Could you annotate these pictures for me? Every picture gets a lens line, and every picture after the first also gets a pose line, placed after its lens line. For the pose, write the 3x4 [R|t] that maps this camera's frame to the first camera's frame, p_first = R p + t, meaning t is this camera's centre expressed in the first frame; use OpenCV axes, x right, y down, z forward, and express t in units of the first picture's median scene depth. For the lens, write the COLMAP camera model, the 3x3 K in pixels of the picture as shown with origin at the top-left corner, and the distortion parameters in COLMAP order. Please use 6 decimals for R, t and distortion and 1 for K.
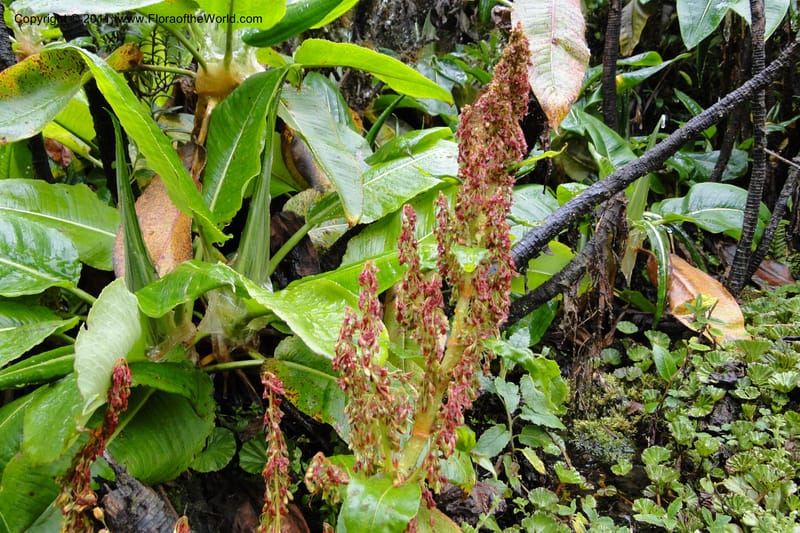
lens RADIAL K [[663.6, 0, 398.2], [0, 663.6, 268.1], [0, 0, 1]] dist [0.006496, -0.011489]
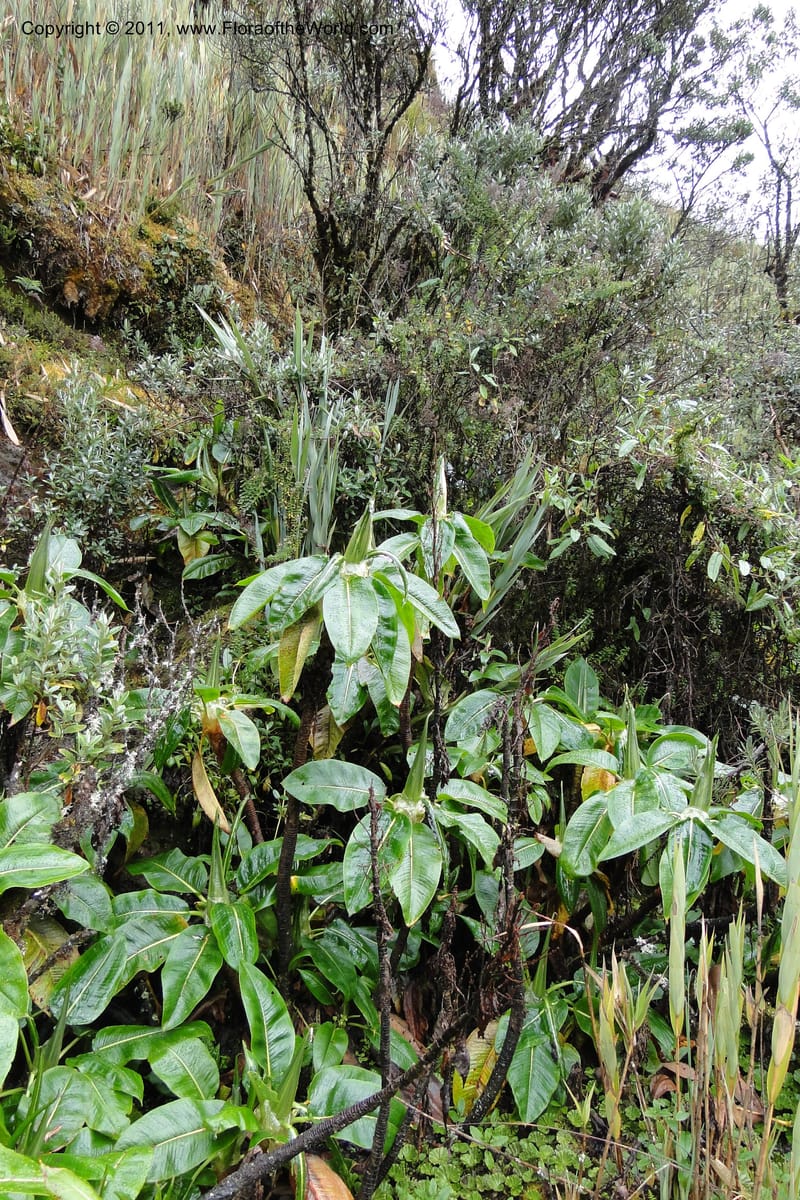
lens RADIAL K [[995.4, 0, 400.0], [0, 995.4, 600.0], [0, 0, 1]] dist [0.006496, -0.011489]
pose [[0.934594, 0.088995, 0.344403, -0.130571], [-0.053910, 0.992451, -0.110161, -1.348509], [-0.351607, 0.084389, 0.932337, -1.045567]]
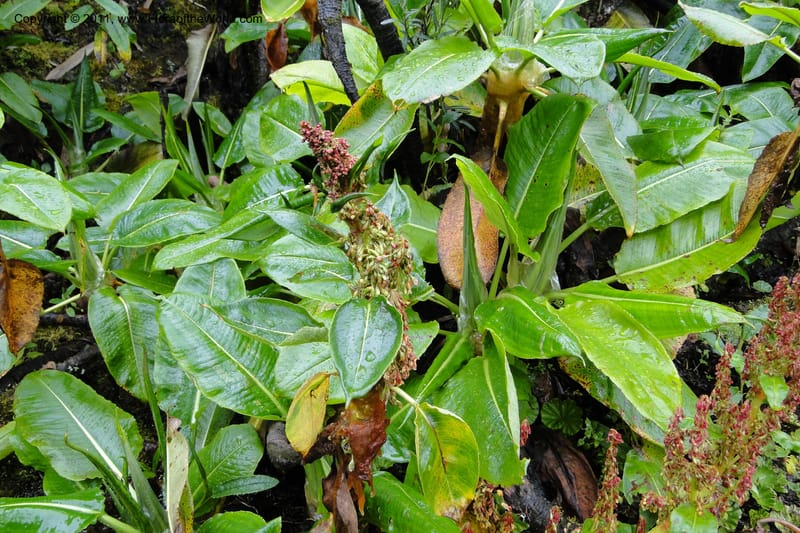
lens RADIAL K [[663.6, 0, 398.2], [0, 663.6, 268.1], [0, 0, 1]] dist [0.006496, -0.011489]
pose [[0.970924, 0.063696, -0.230758, -0.193536], [0.007573, 0.955297, 0.295551, -0.367241], [0.239268, -0.288705, 0.927039, -0.245080]]
